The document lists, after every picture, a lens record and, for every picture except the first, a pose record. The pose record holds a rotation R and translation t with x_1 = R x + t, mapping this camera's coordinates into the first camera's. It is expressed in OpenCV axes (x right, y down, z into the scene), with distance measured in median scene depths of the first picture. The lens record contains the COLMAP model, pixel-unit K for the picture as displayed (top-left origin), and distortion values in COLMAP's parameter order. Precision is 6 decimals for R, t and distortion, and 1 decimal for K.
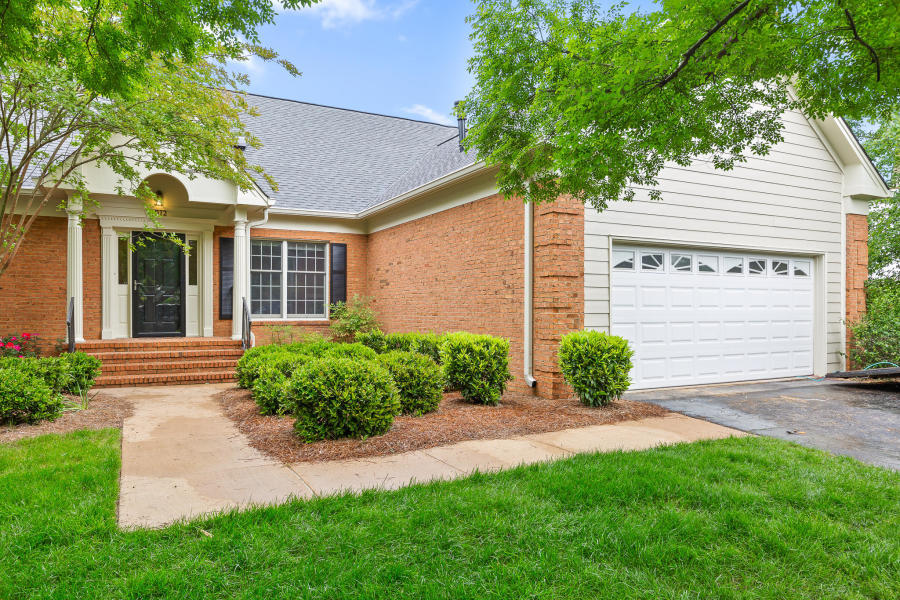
lens RADIAL K [[603.1, 0, 447.0], [0, 603.1, 310.8], [0, 0, 1]] dist [0.007180, -0.001660]
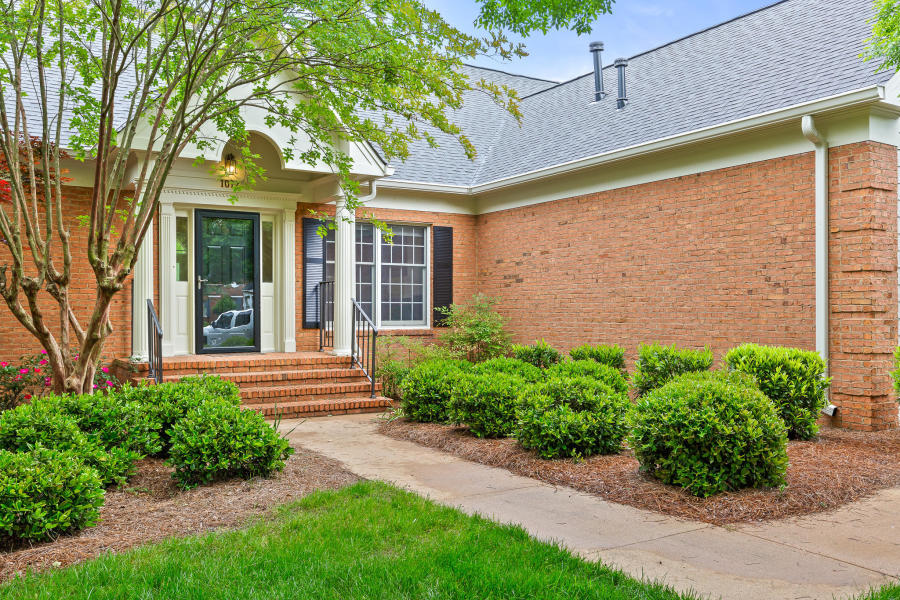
lens RADIAL K [[780.7, 0, 450.4], [0, 780.7, 305.6], [0, 0, 1]] dist [0.012532, -0.006511]
pose [[0.997015, -0.002703, 0.077155, -0.324902], [0.003600, 0.999928, -0.011484, -0.002547], [-0.077119, 0.011727, 0.996953, 0.035751]]
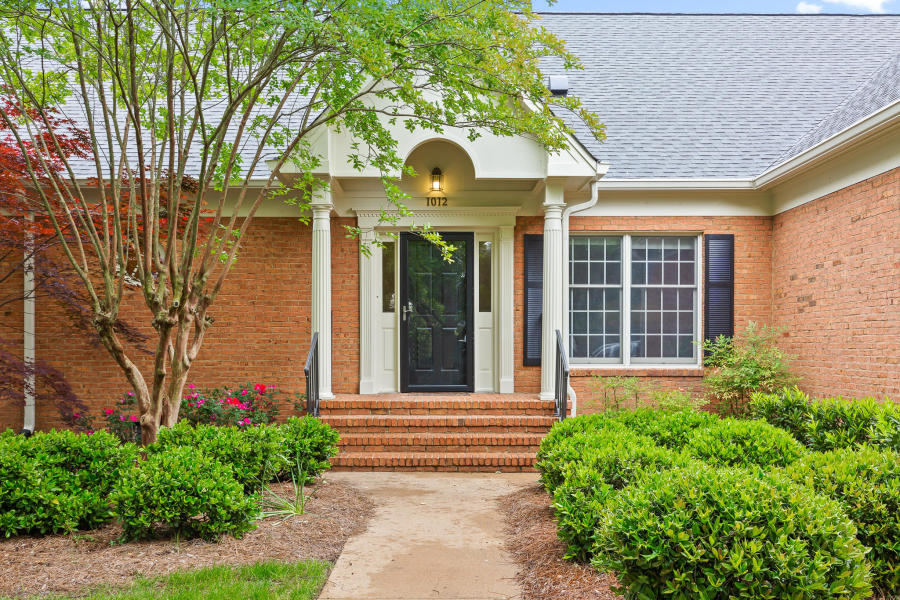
lens RADIAL K [[879.4, 0, 451.4], [0, 879.4, 341.3], [0, 0, 1]] dist [0.006233, 0.000000]
pose [[0.889991, -0.001819, -0.455975, -0.033512], [-0.001184, 0.999979, -0.006299, -0.006397], [0.455978, 0.006146, 0.889970, 0.186335]]
